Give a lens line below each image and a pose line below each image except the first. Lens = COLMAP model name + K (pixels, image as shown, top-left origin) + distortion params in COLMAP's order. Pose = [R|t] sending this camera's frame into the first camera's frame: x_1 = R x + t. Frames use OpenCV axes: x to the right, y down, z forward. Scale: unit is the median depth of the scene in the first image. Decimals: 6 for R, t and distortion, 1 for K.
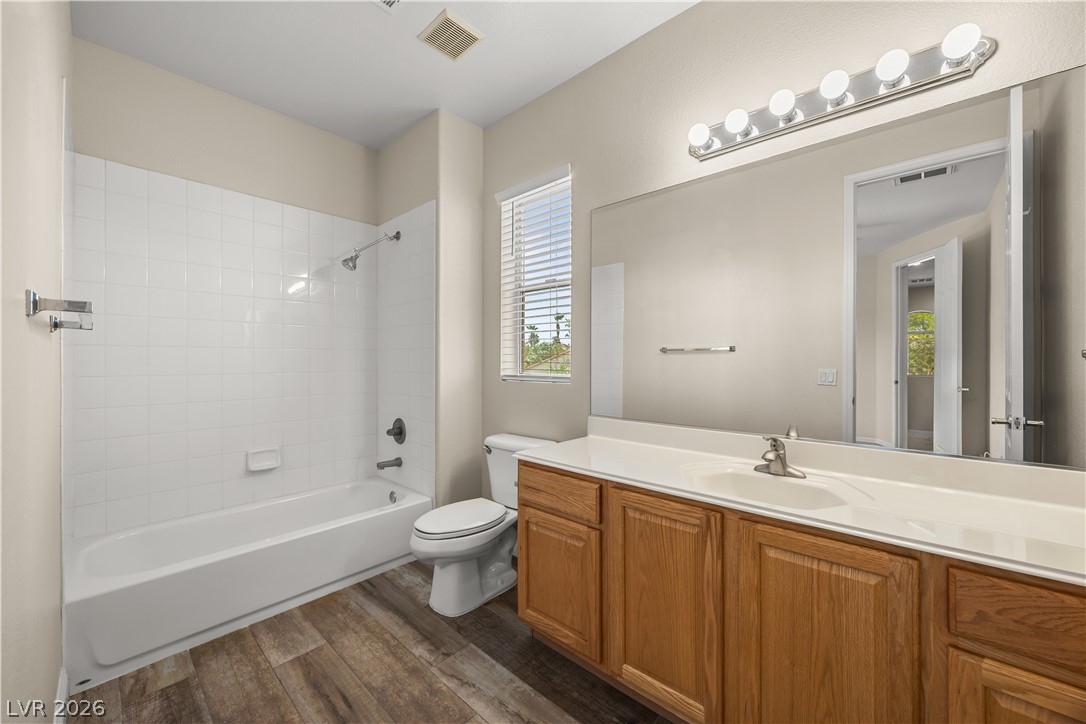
lens RADIAL K [[431.0, 0, 552.7], [0, 431.0, 368.6], [0, 0, 1]] dist [0.001843, -0.000119]
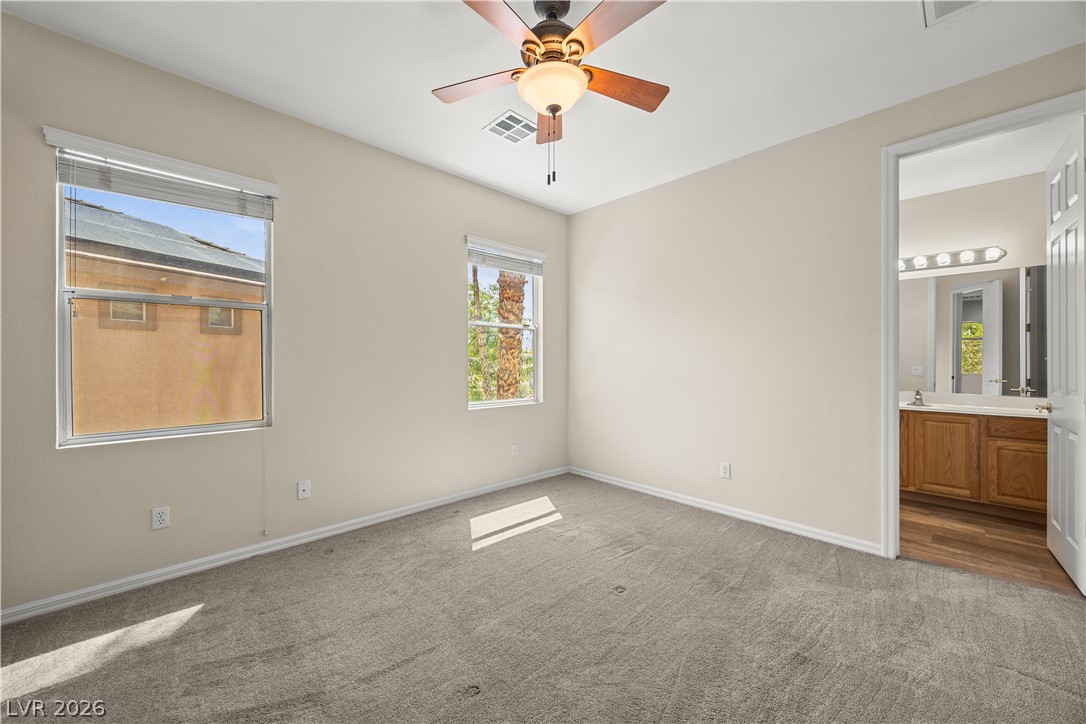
lens RADIAL K [[431.0, 0, 552.7], [0, 431.0, 368.6], [0, 0, 1]] dist [0.001843, -0.000119]
pose [[0.998290, 0.001053, -0.058452, -1.509363], [-0.001221, 0.999995, -0.002836, 0.035104], [0.058449, 0.002902, 0.998286, -1.698503]]
